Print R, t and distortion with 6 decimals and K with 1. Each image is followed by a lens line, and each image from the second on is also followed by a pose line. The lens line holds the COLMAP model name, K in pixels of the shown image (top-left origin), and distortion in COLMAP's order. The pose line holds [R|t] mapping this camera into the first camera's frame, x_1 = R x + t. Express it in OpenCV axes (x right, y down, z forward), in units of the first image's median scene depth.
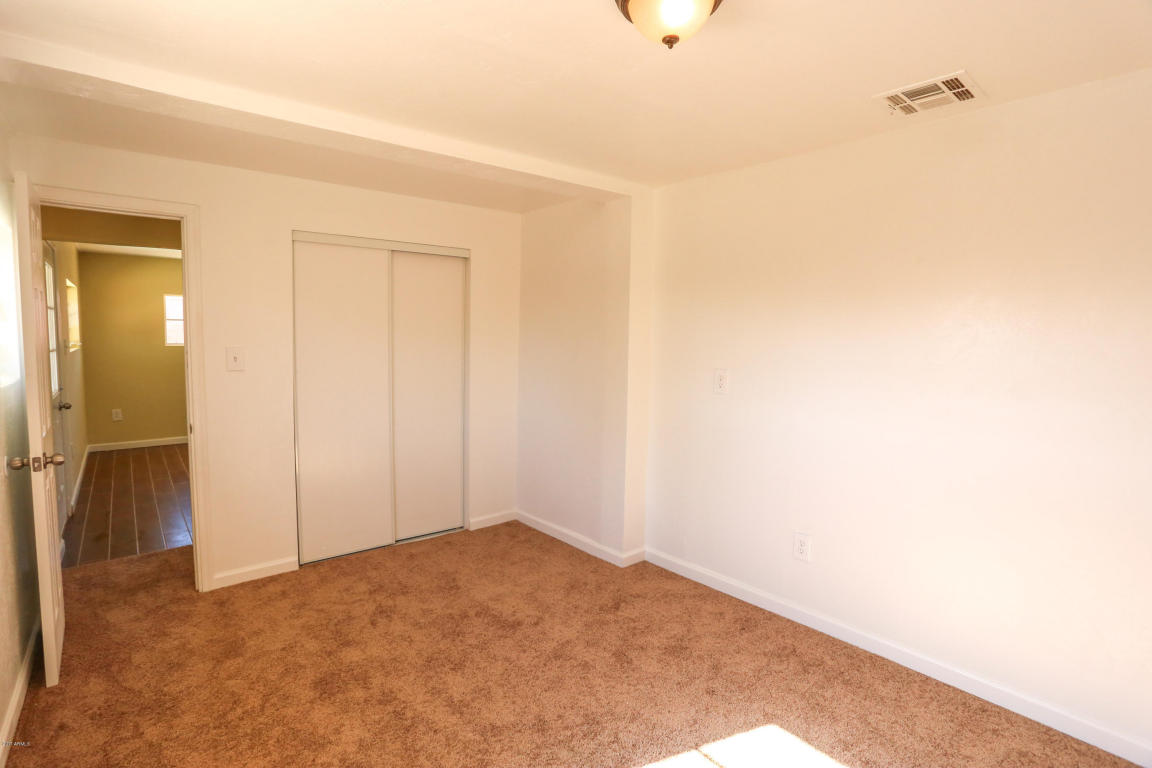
lens RADIAL K [[557.6, 0, 568.2], [0, 557.6, 377.9], [0, 0, 1]] dist [-0.077094, 0.029019]
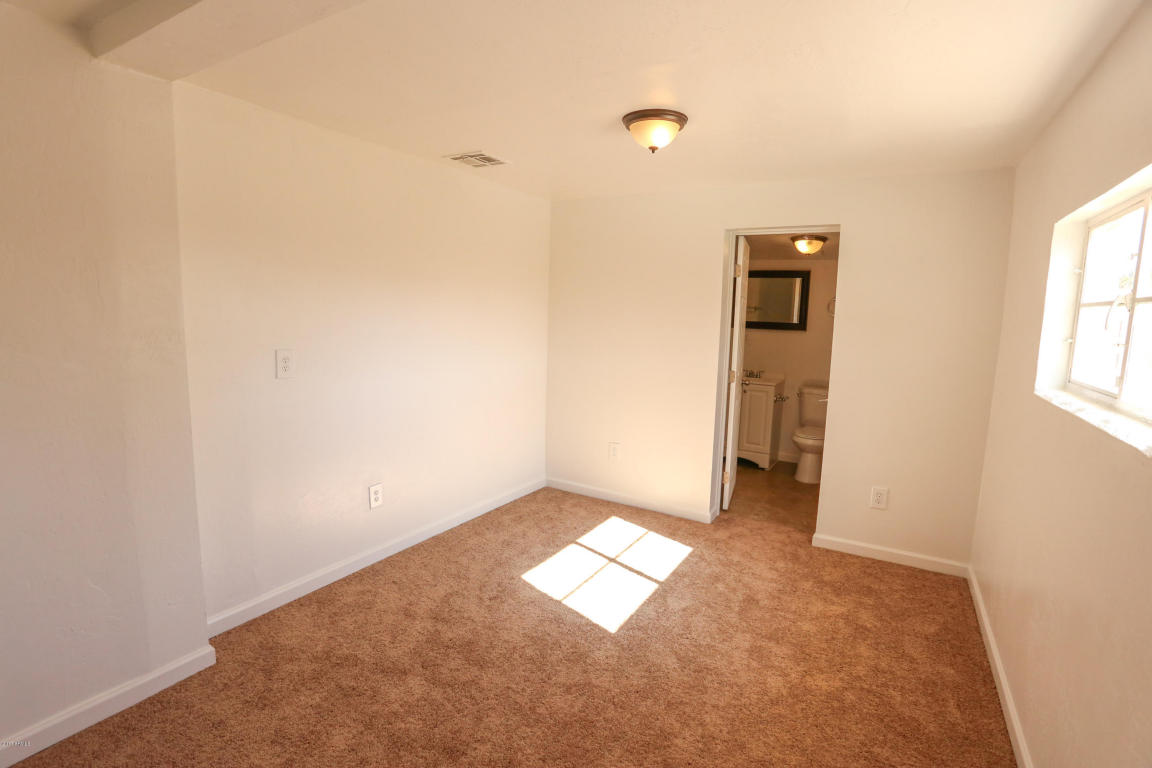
lens RADIAL K [[557.6, 0, 568.2], [0, 557.6, 377.9], [0, 0, 1]] dist [-0.077094, 0.029019]
pose [[-0.341252, -0.131364, 0.930747, -0.773819], [0.033360, 0.987870, 0.151658, -0.097892], [-0.939380, 0.082803, -0.332730, 1.022736]]
